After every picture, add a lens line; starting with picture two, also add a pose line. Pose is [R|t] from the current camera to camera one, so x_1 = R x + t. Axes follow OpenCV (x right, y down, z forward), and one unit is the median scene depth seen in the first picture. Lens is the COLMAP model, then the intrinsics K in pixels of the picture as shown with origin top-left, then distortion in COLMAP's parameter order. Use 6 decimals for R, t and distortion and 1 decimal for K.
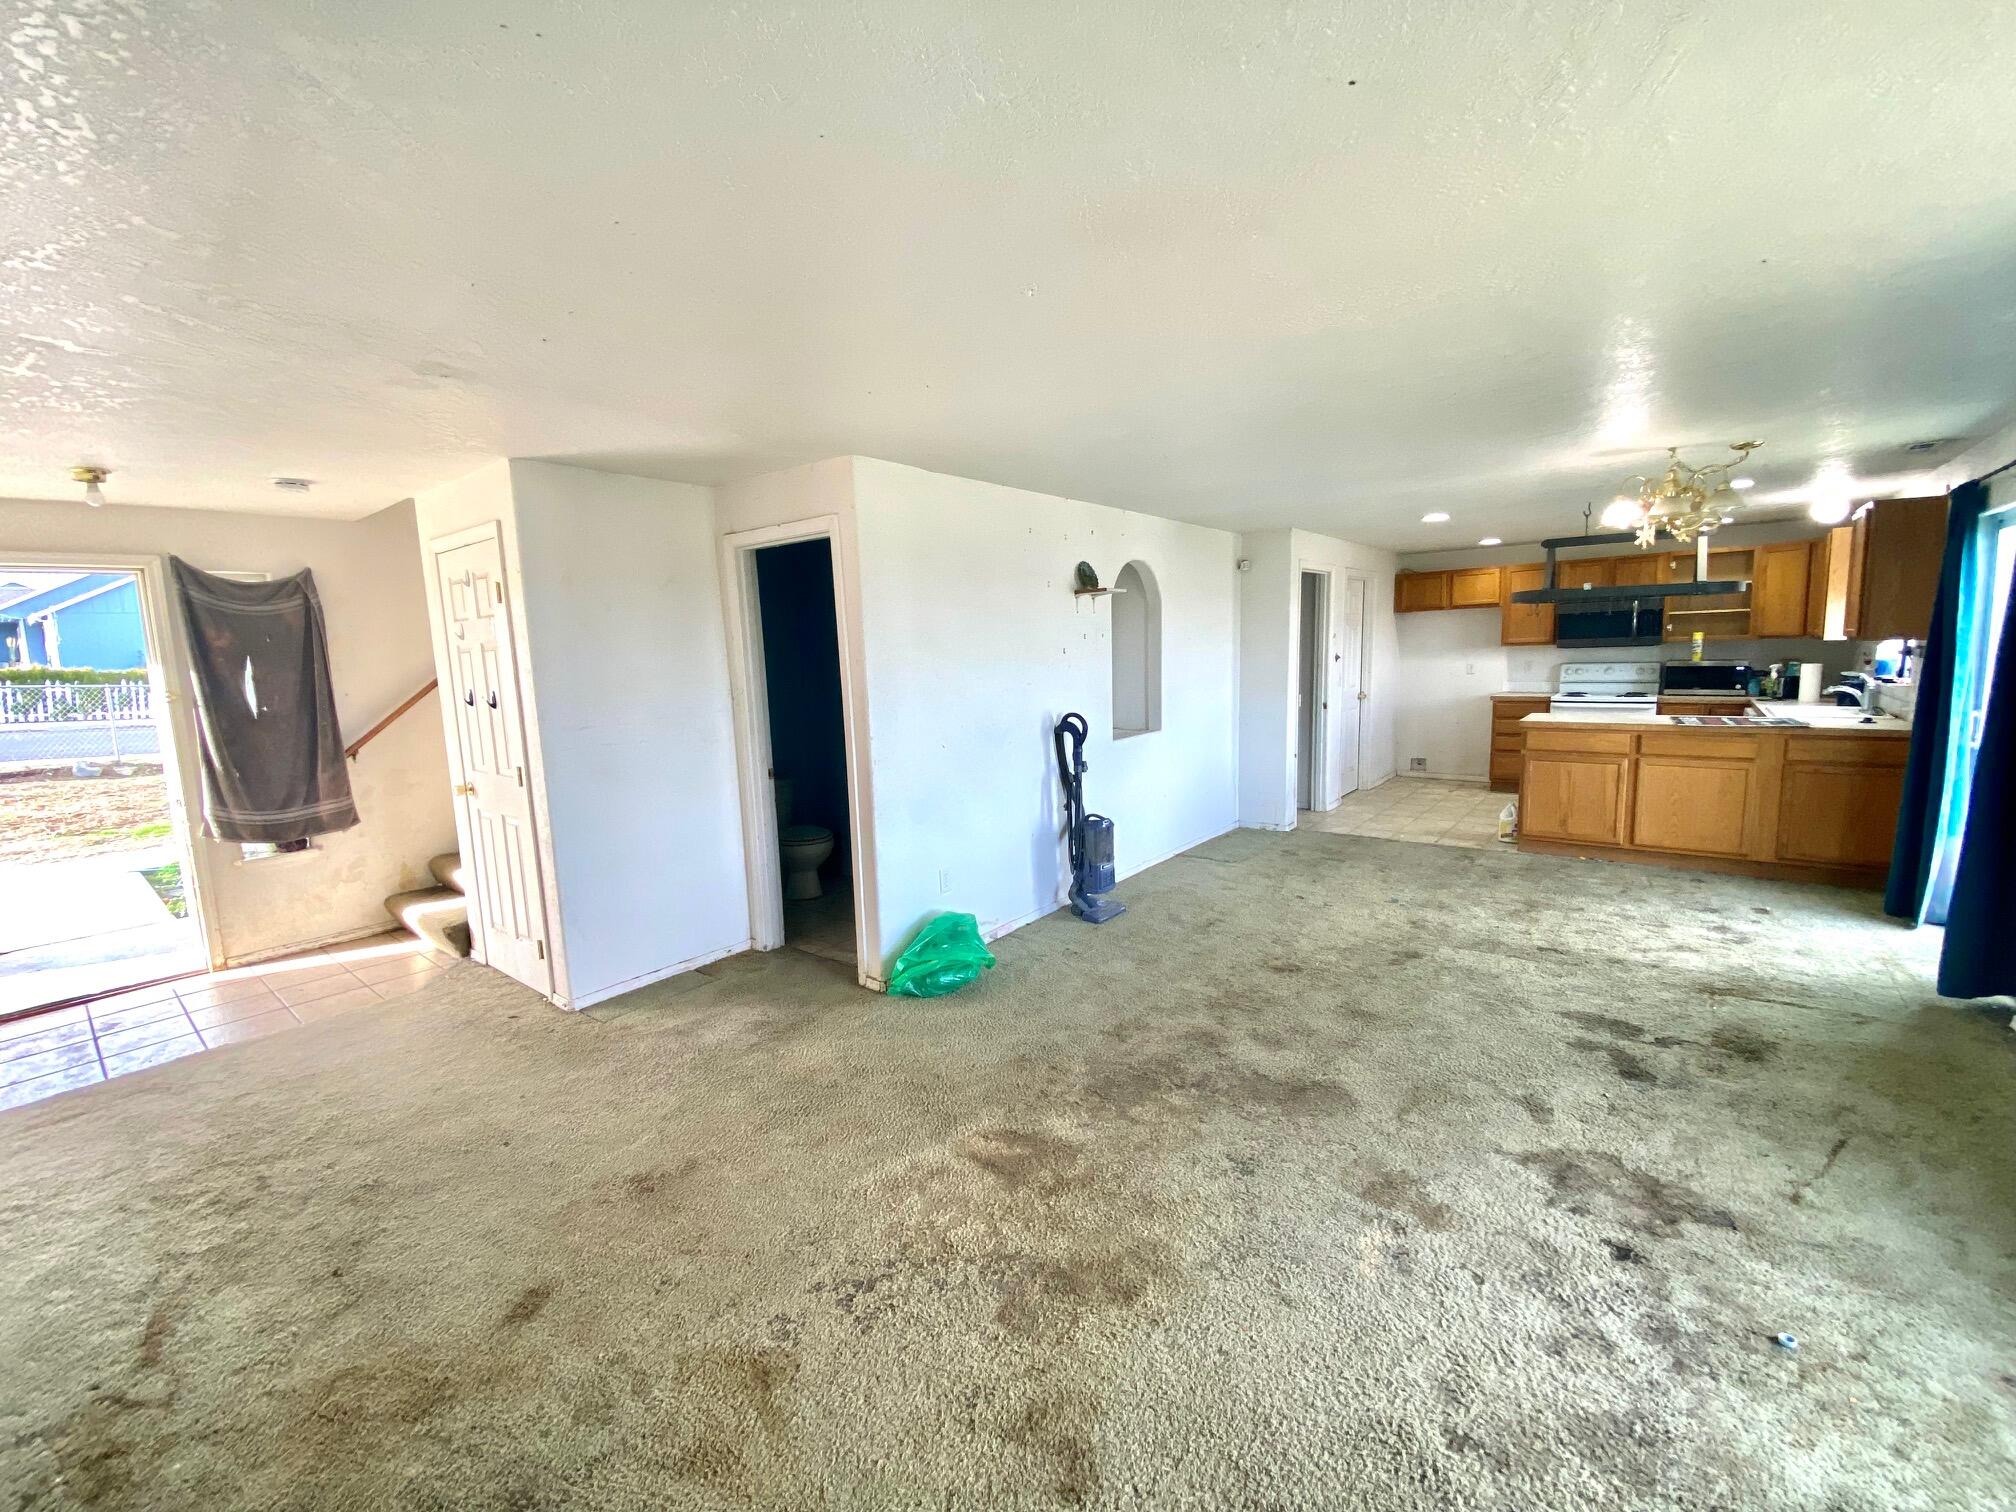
lens RADIAL K [[819.7, 0, 1024.7], [0, 819.7, 752.5], [0, 0, 1]] dist [0.001312, -0.000017]
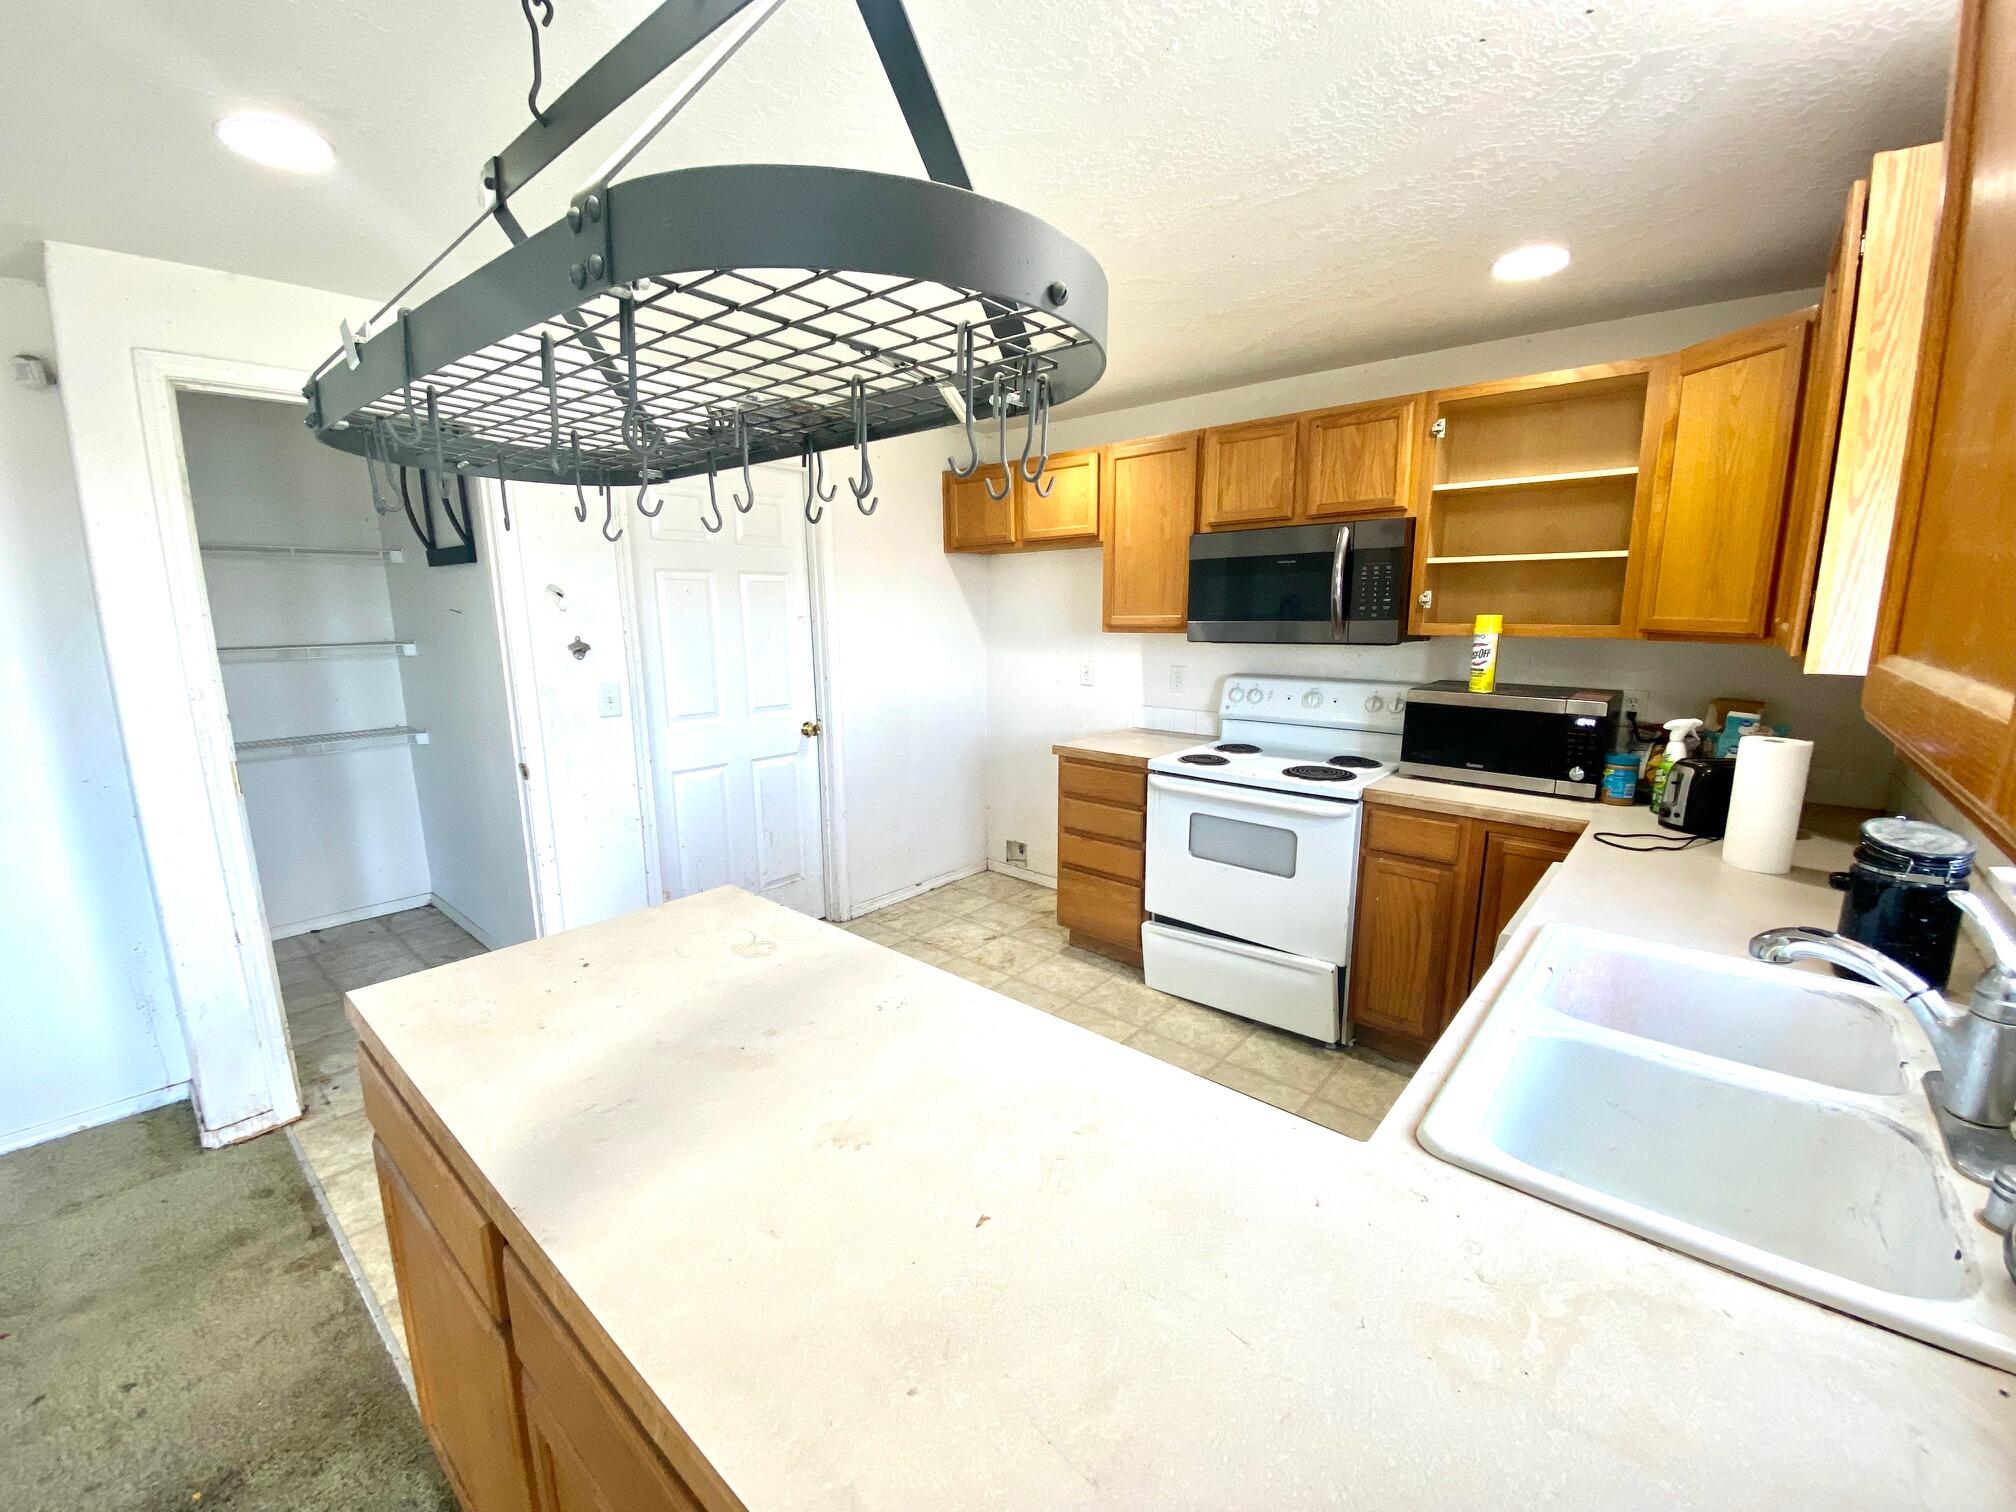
lens RADIAL K [[819.7, 0, 994.2], [0, 819.7, 756.4], [0, 0, 1]] dist [0.001312, -0.000017]
pose [[0.998409, 0.039446, -0.040303, 0.604447], [-0.037183, 0.997770, 0.055429, -0.093370], [0.042399, -0.053842, 0.997649, 0.608160]]
